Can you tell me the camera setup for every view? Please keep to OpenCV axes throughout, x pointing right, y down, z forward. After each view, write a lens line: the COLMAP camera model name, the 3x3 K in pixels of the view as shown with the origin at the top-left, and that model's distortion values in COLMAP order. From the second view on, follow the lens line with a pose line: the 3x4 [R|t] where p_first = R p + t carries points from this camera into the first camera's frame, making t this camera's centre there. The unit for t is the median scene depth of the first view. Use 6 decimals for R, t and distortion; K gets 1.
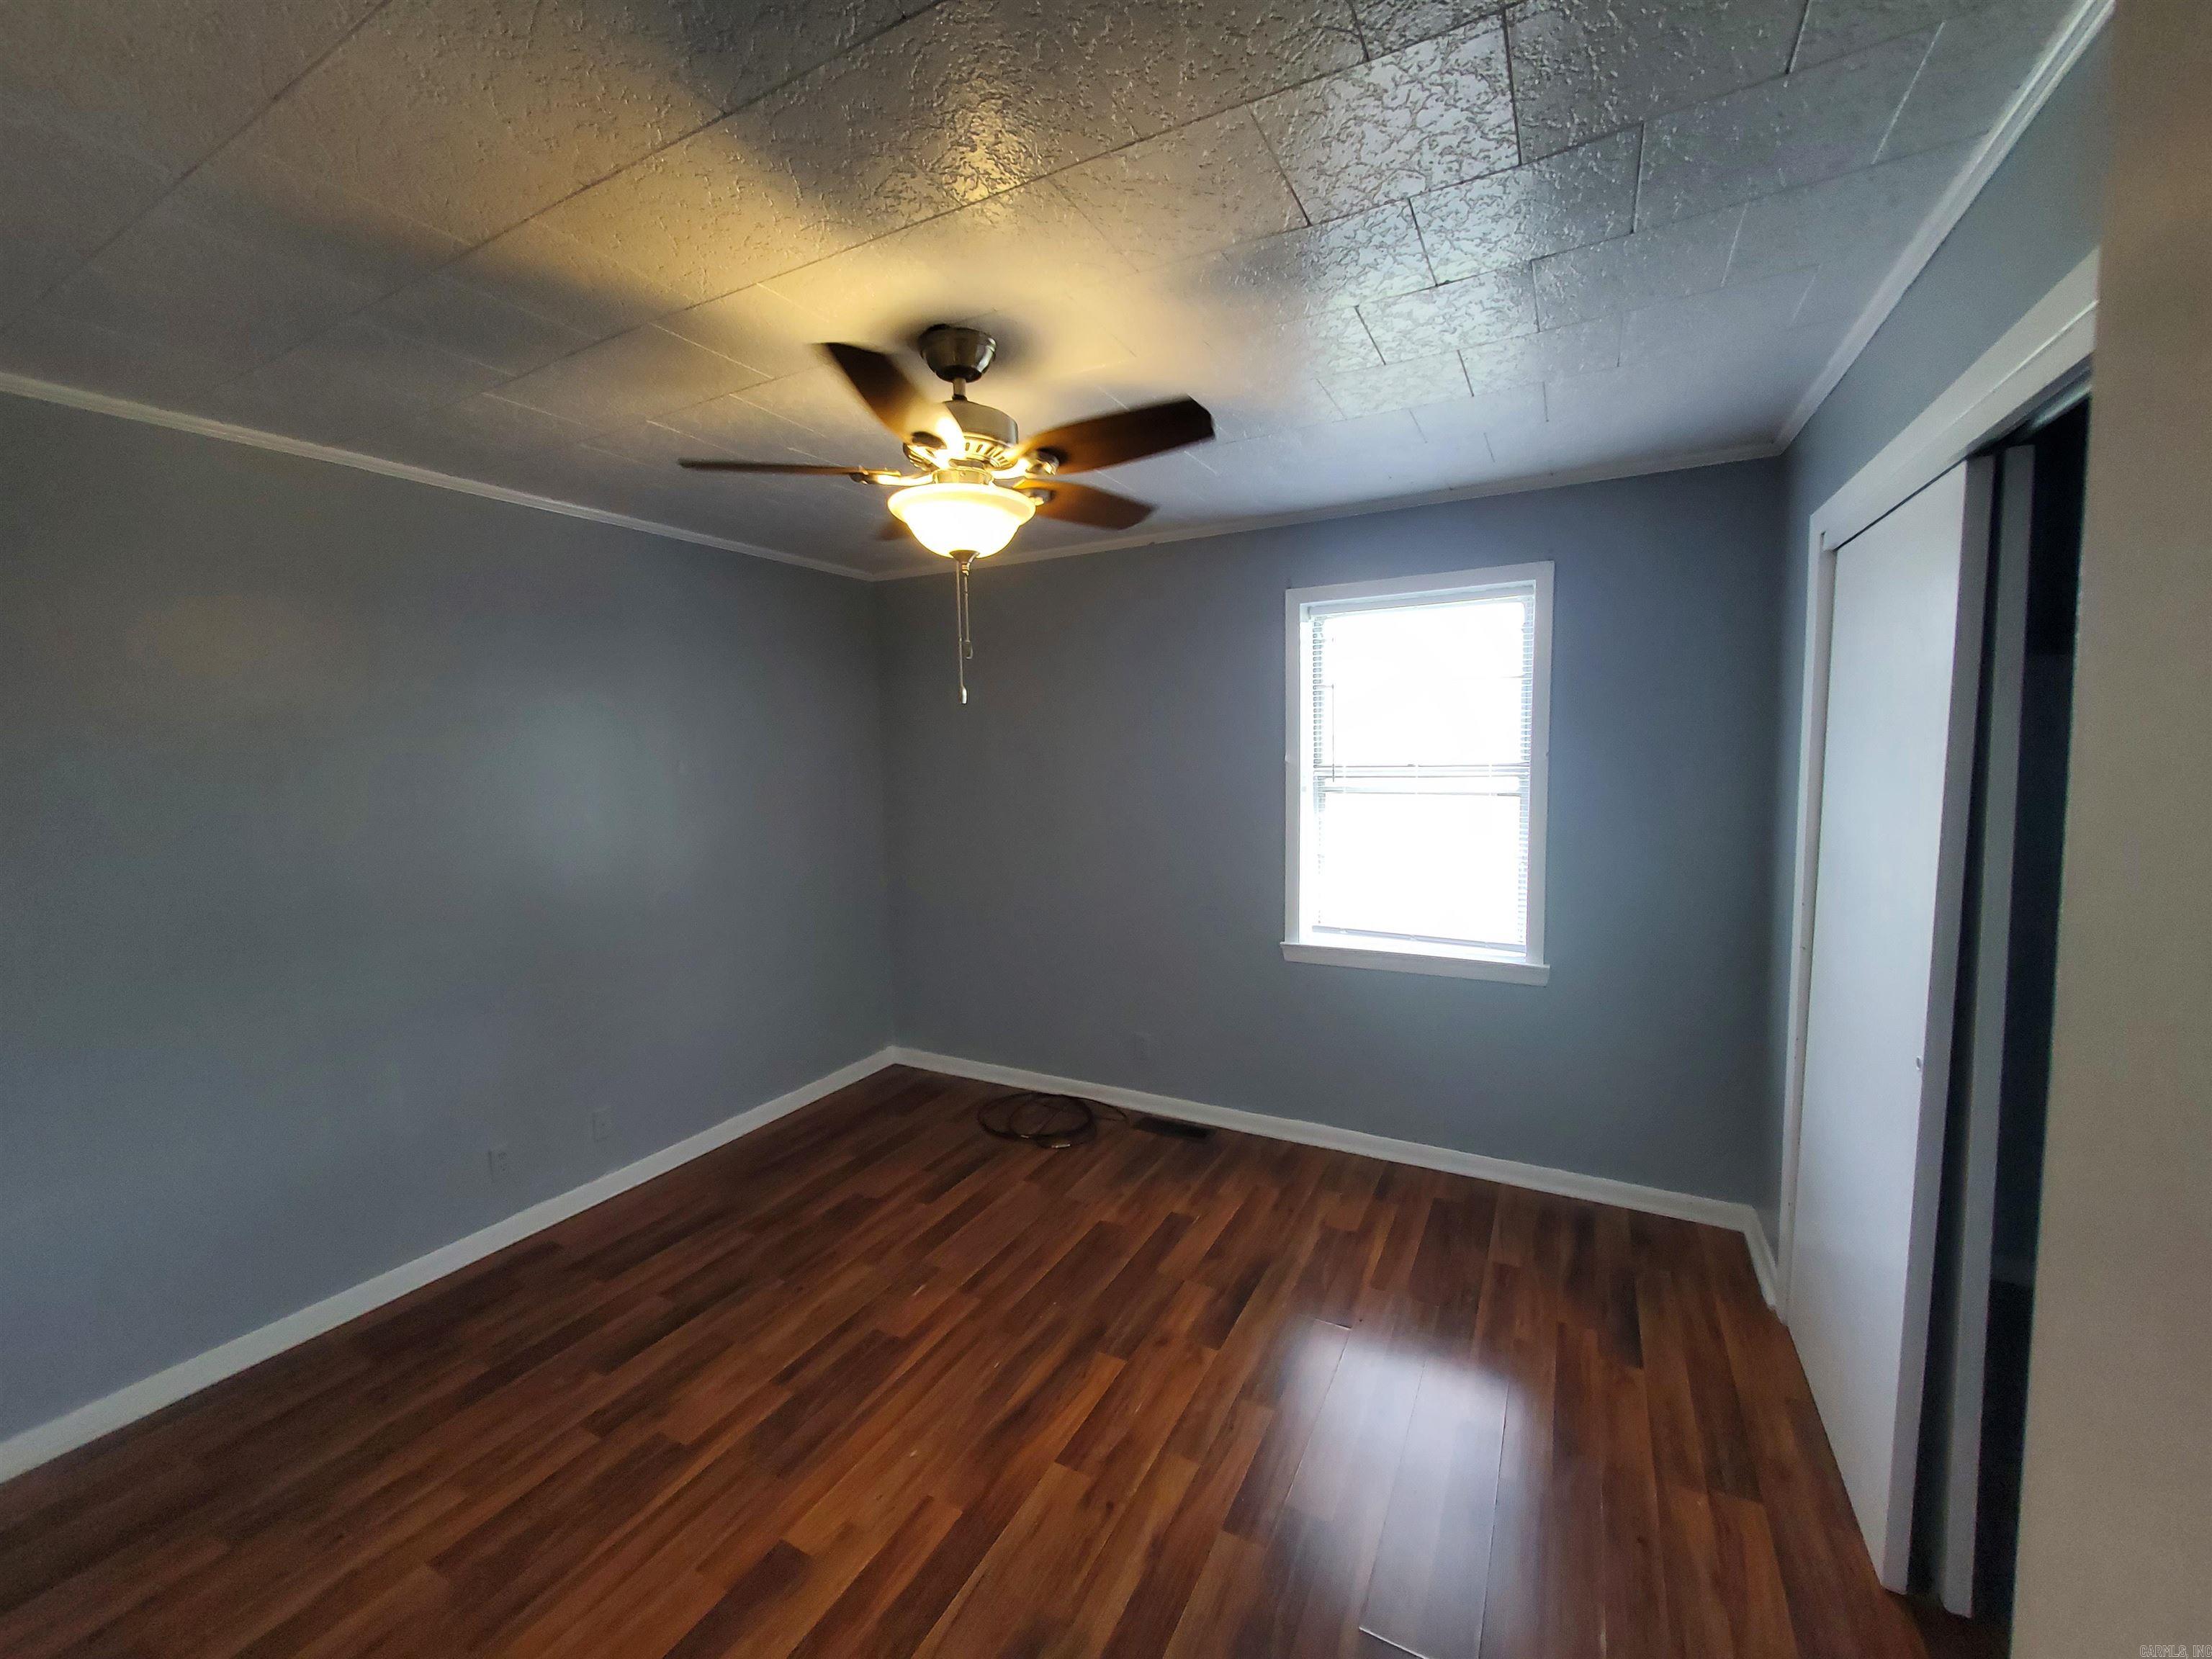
lens RADIAL K [[872.7, 0, 1094.9], [0, 872.7, 830.0], [0, 0, 1]] dist [-0.001503, -0.000956]
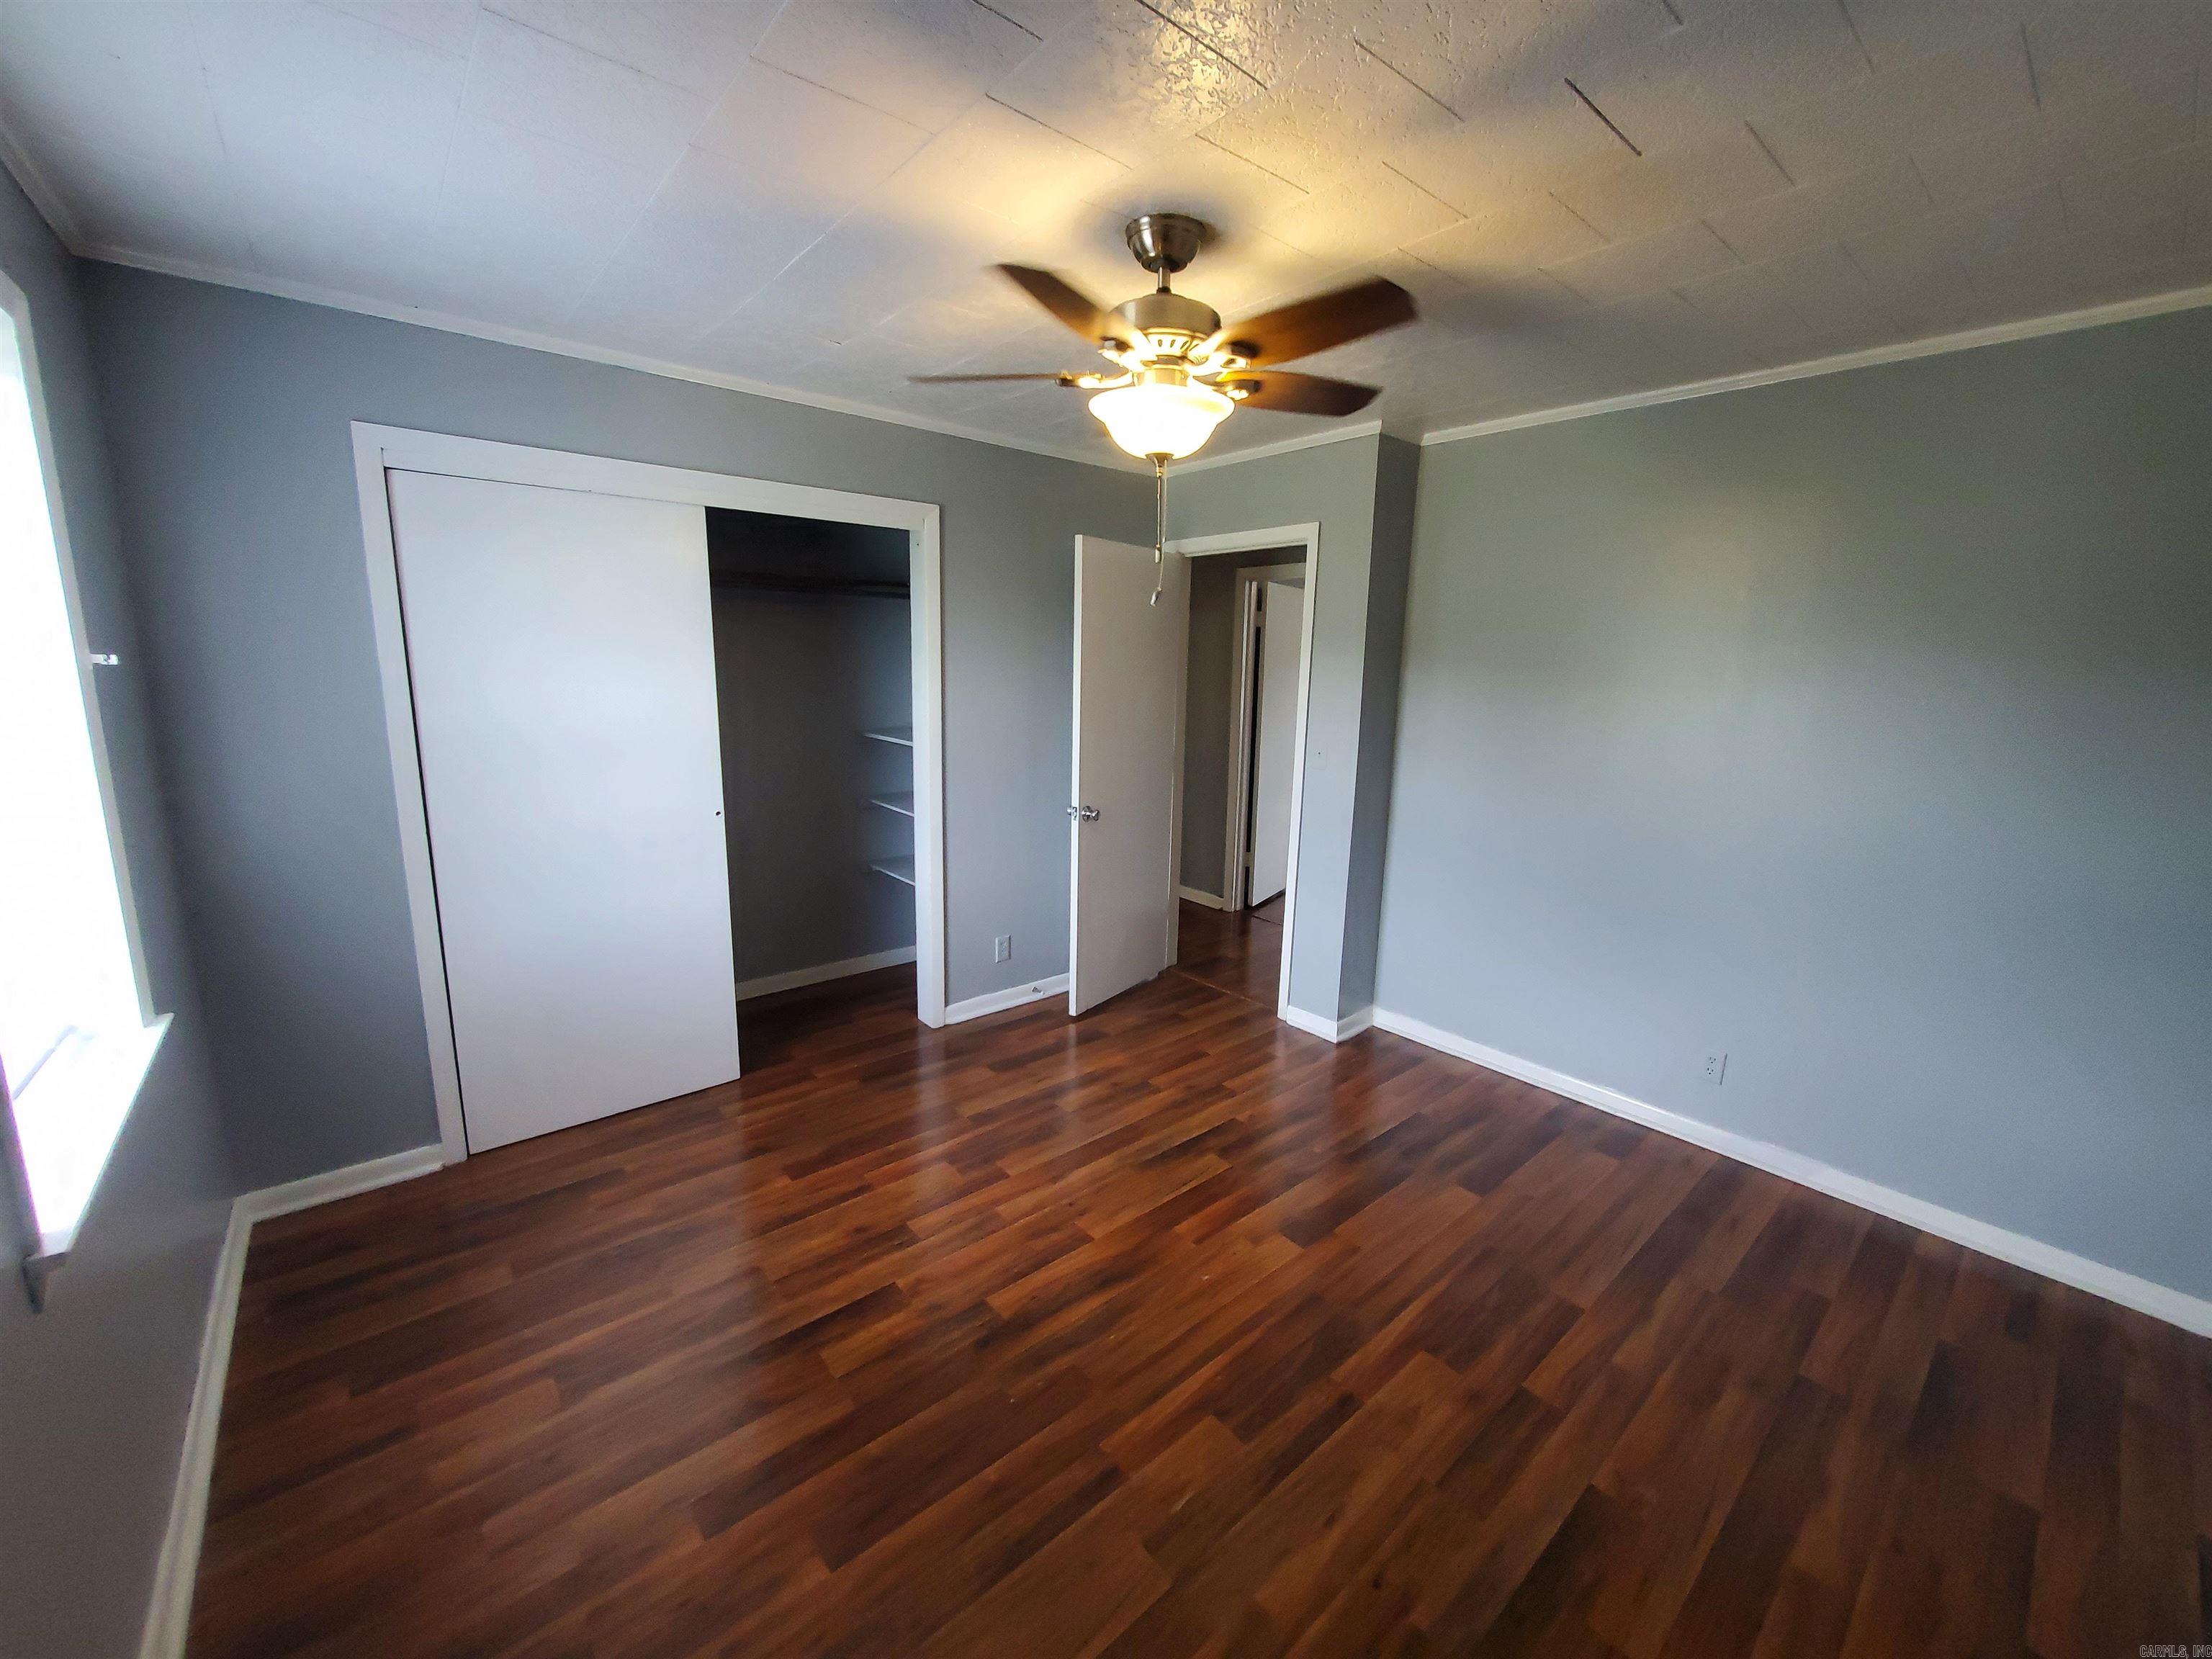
lens RADIAL K [[872.7, 0, 1101.1], [0, 872.7, 820.7], [0, 0, 1]] dist [-0.001503, -0.000956]
pose [[-0.933916, -0.068839, 0.350802, -0.403018], [0.027531, 0.964521, 0.262565, -0.158943], [-0.356431, 0.254872, -0.898887, 1.761473]]
